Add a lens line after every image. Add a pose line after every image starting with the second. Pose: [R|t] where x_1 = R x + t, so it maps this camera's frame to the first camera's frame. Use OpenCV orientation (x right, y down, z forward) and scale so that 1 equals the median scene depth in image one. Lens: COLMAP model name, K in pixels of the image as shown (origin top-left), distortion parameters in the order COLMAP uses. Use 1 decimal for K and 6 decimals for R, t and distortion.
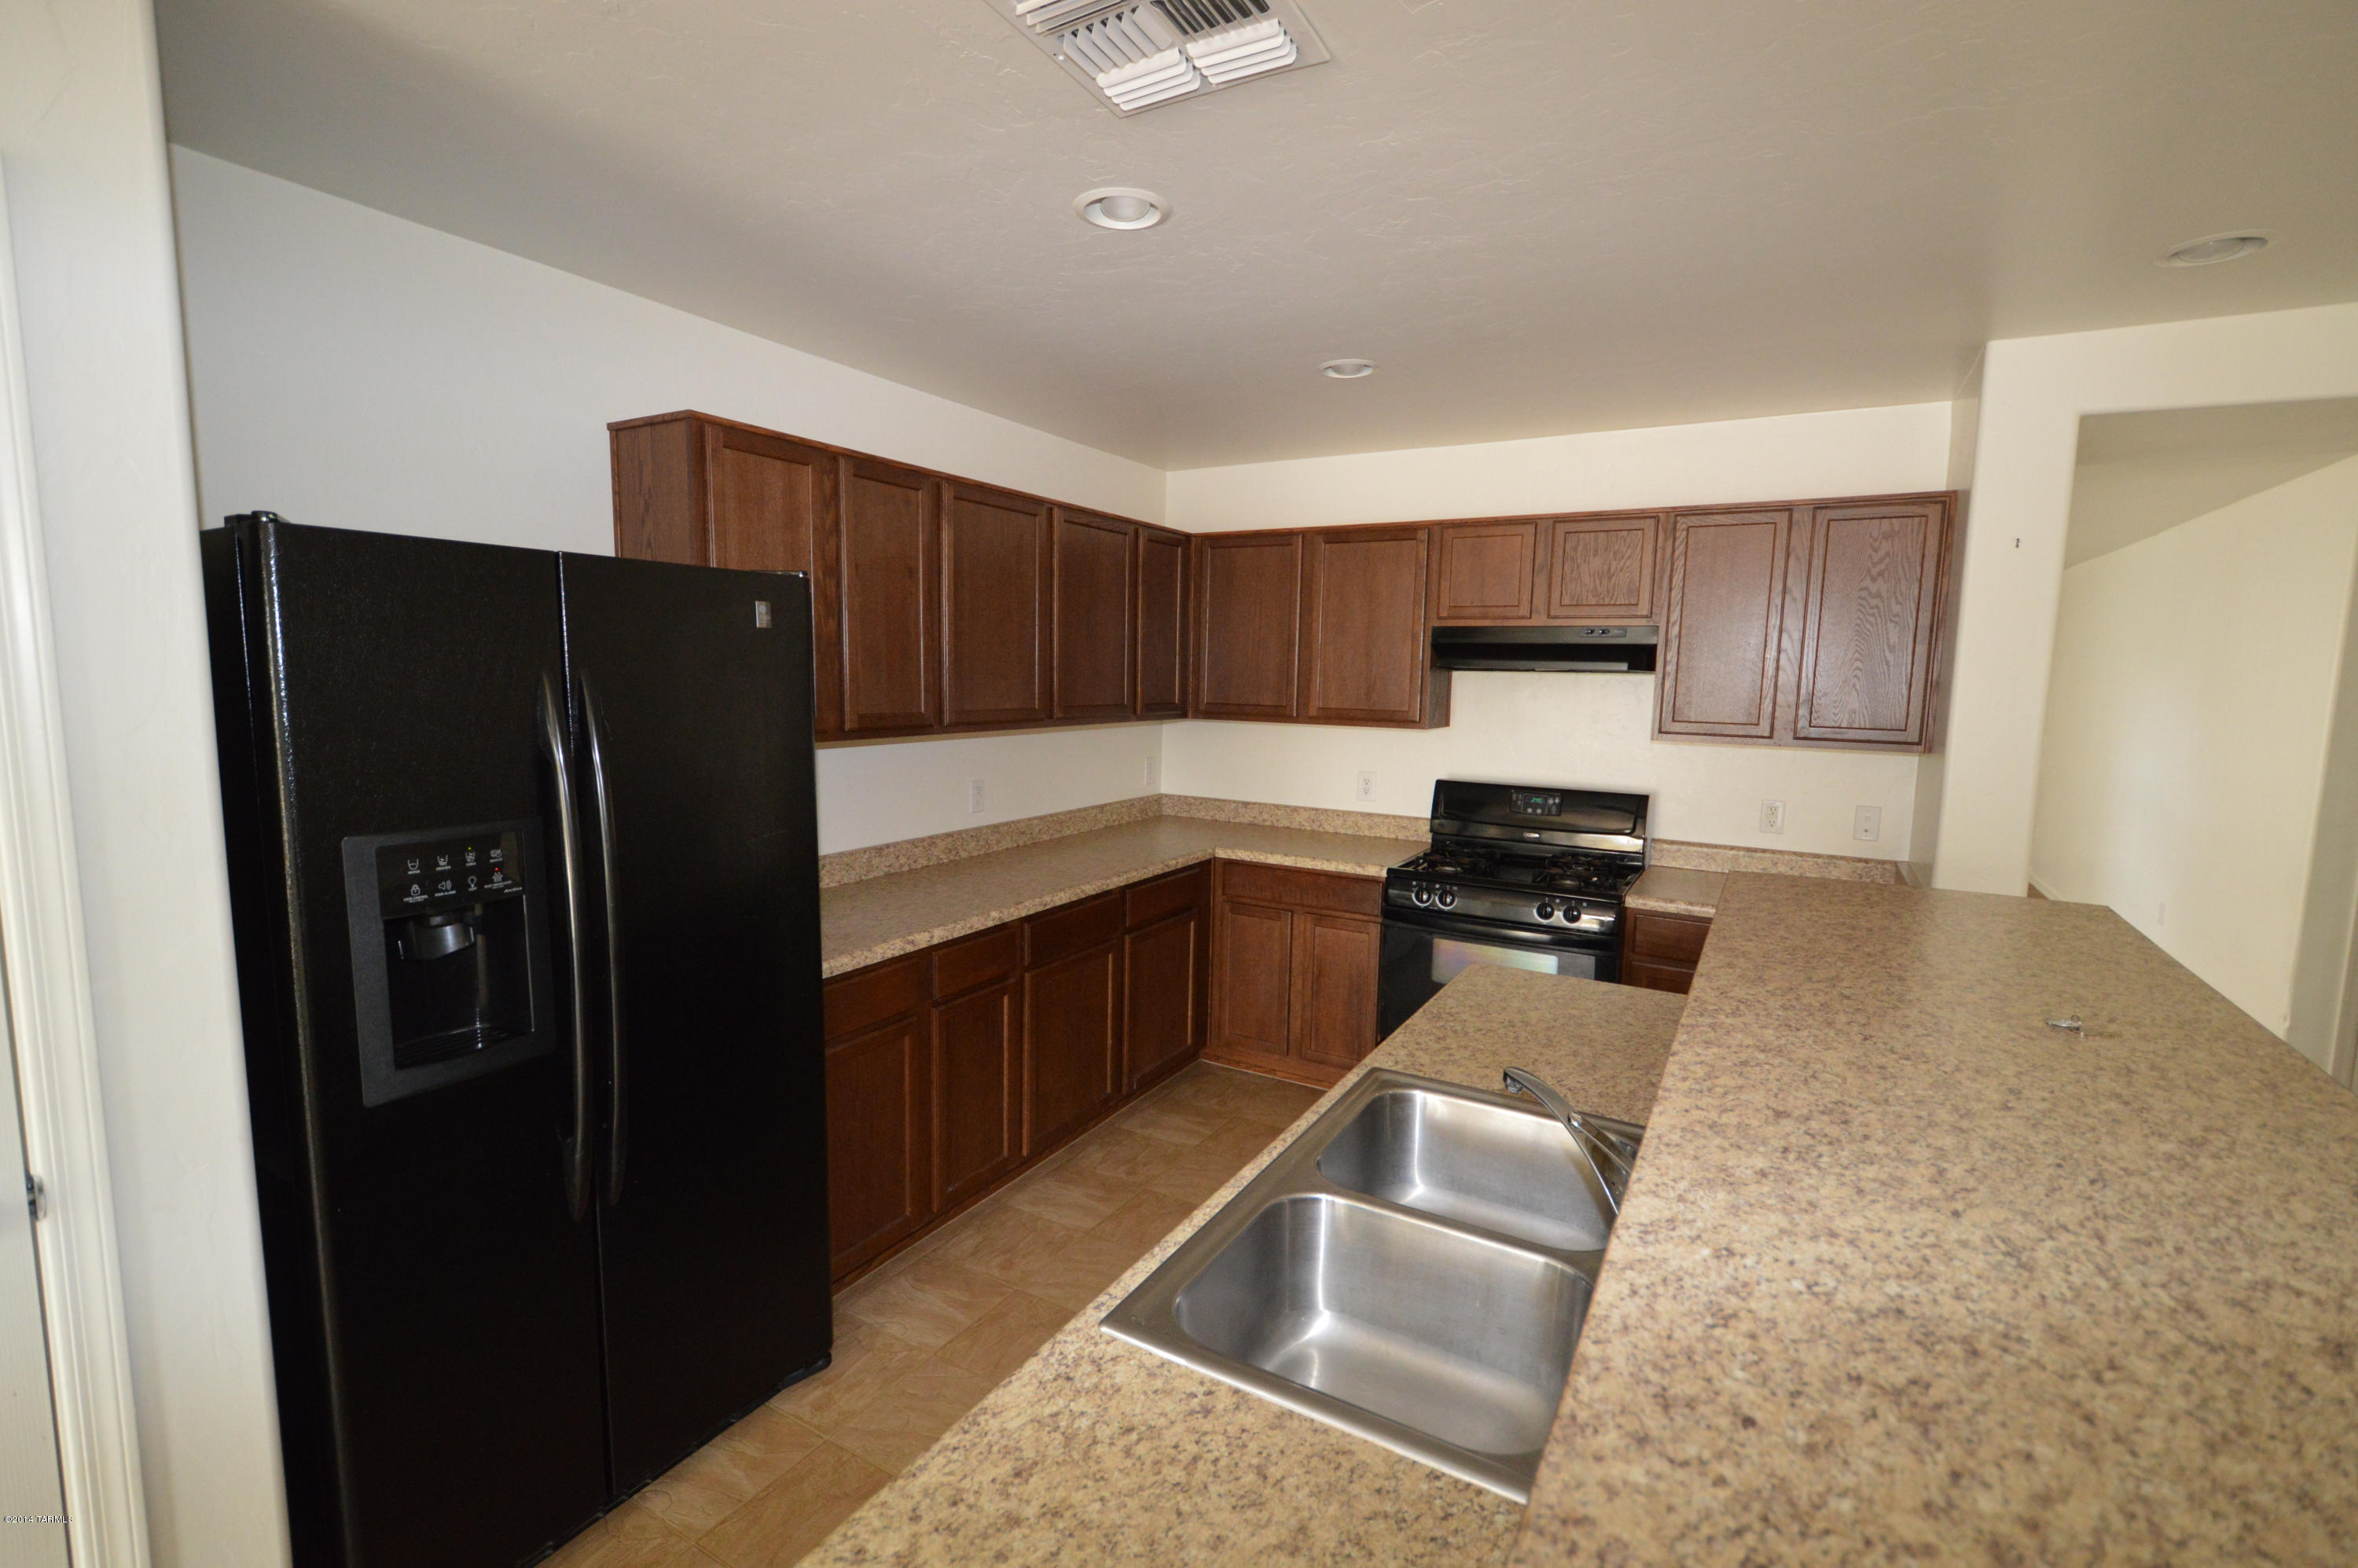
lens RADIAL K [[1037.1, 0, 1169.6], [0, 1037.1, 788.1], [0, 0, 1]] dist [-0.001141, -0.001241]
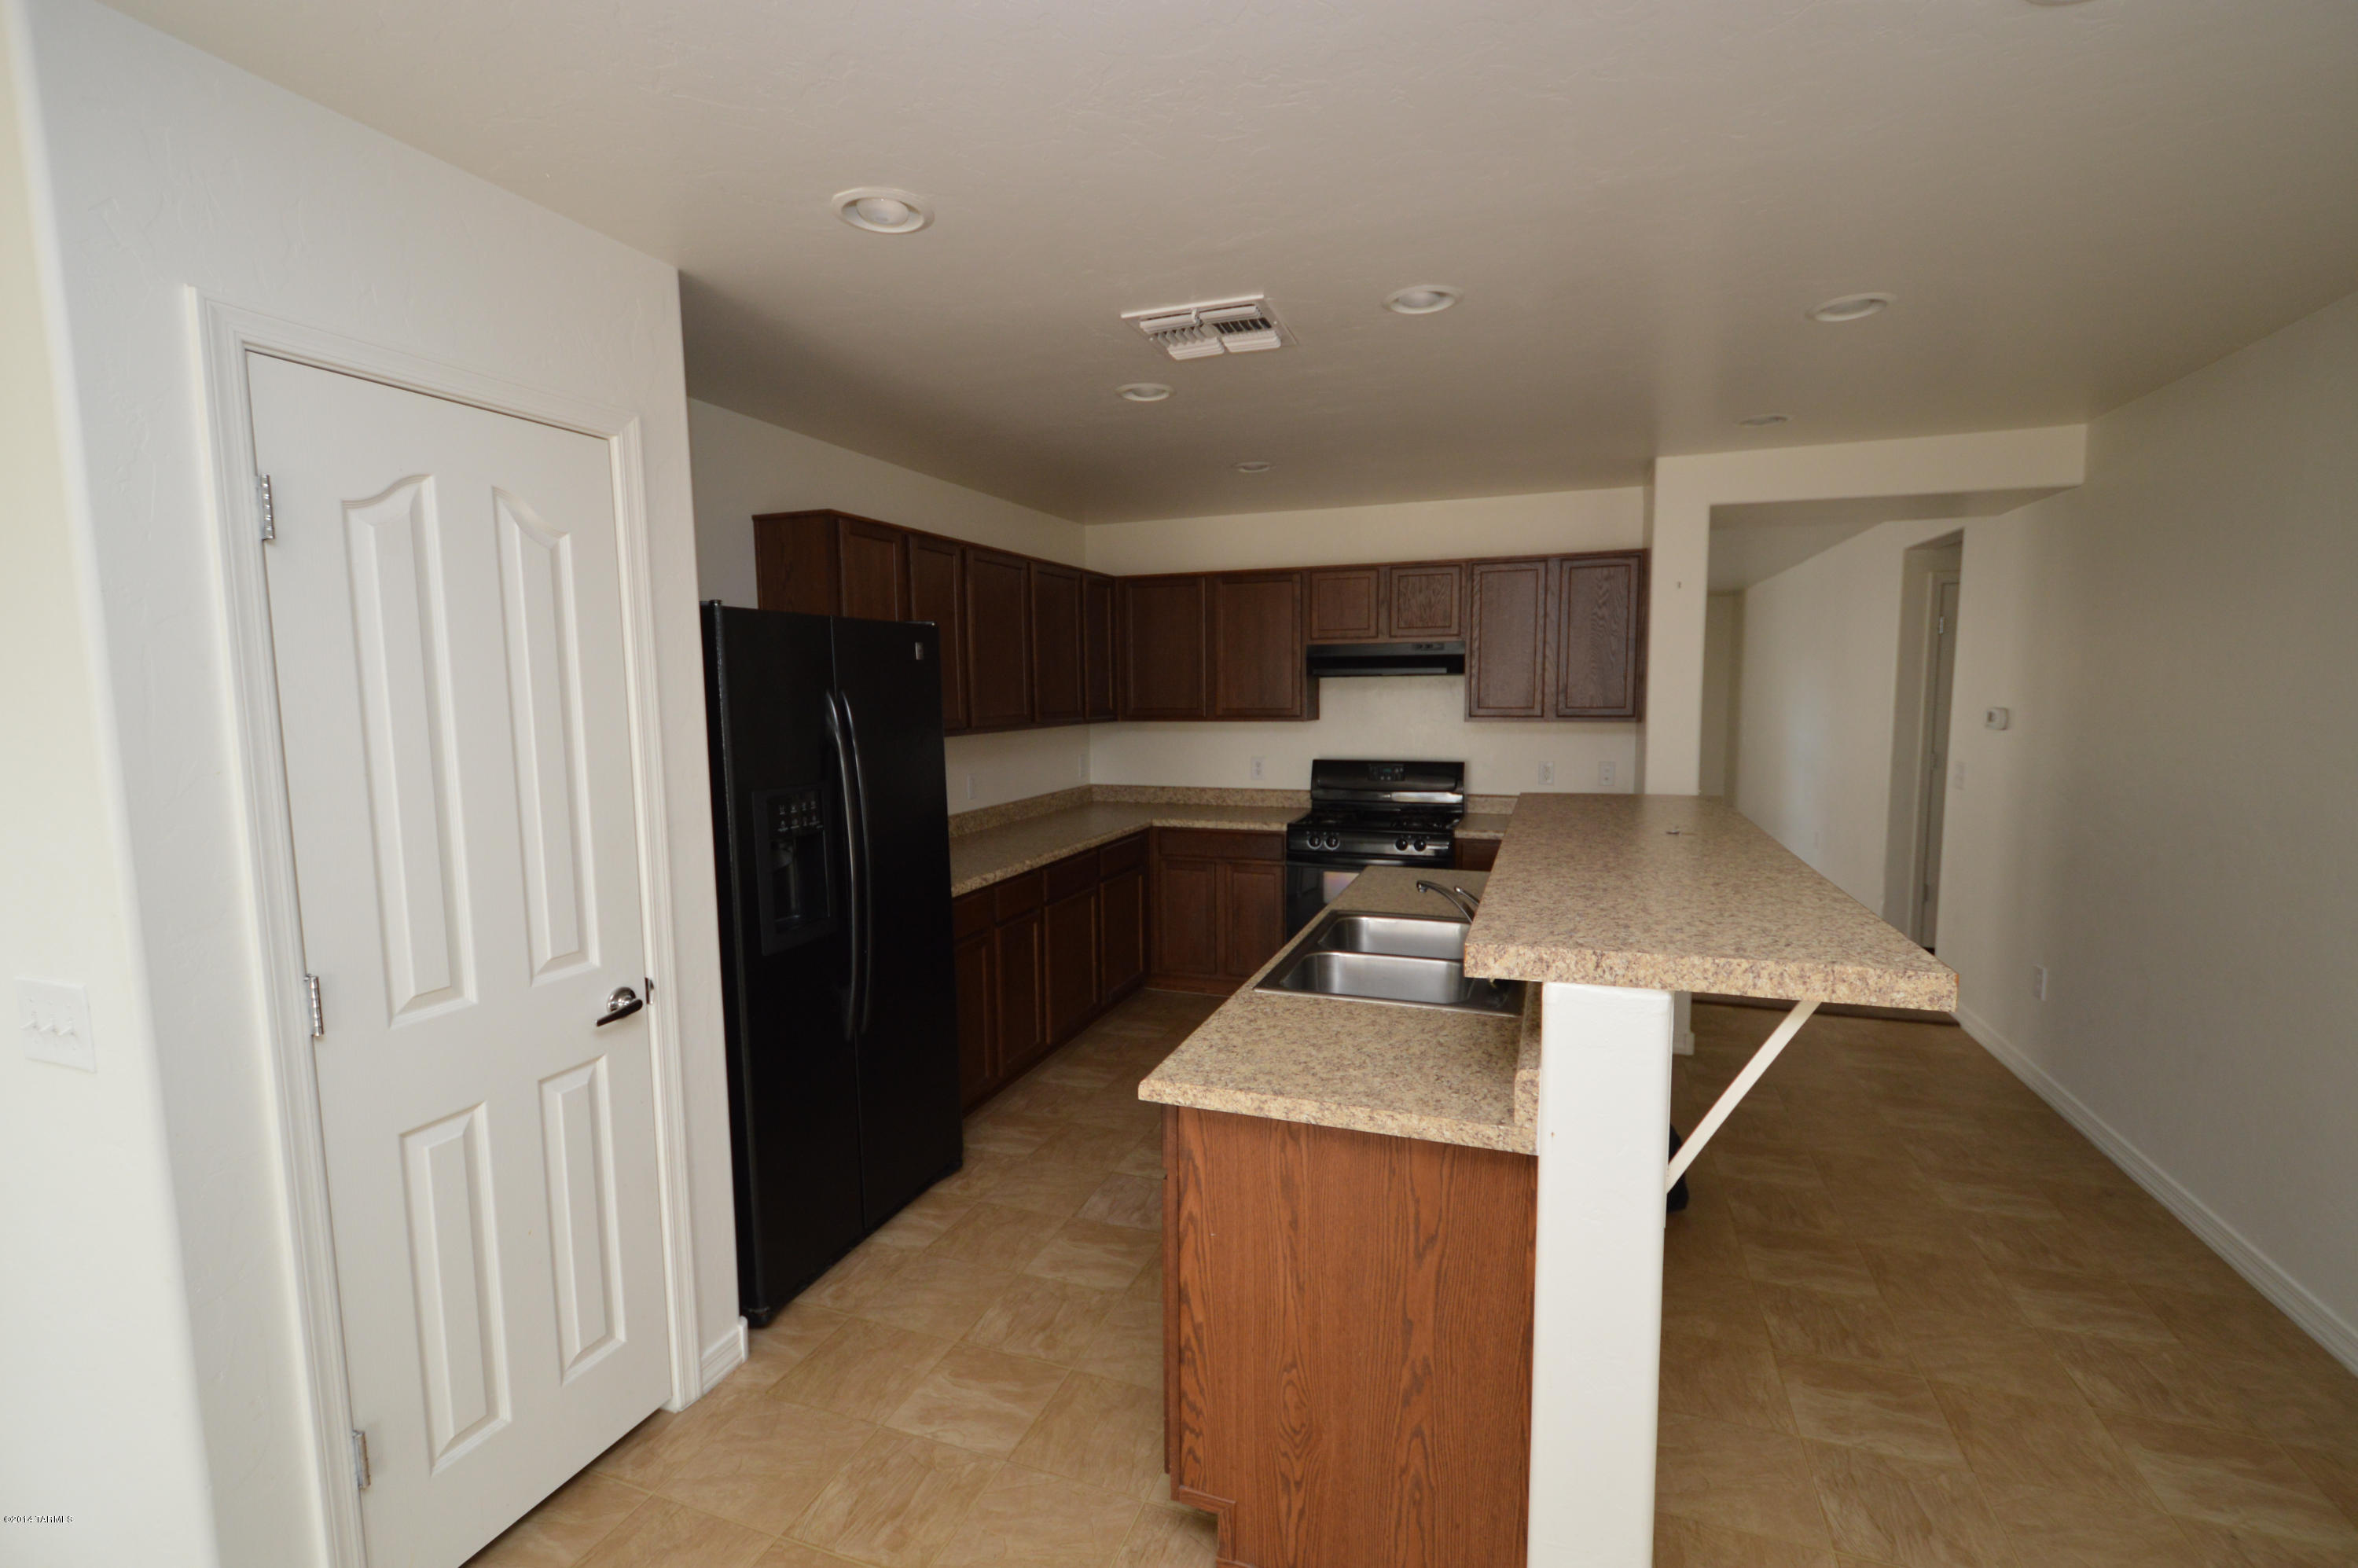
lens RADIAL K [[1037.1, 0, 1169.6], [0, 1037.1, 788.1], [0, 0, 1]] dist [-0.001141, -0.001241]
pose [[0.984086, -0.046304, 0.171556, -0.183034], [0.048859, 0.998748, -0.010693, 0.040049], [-0.170846, 0.018905, 0.985116, -0.331924]]
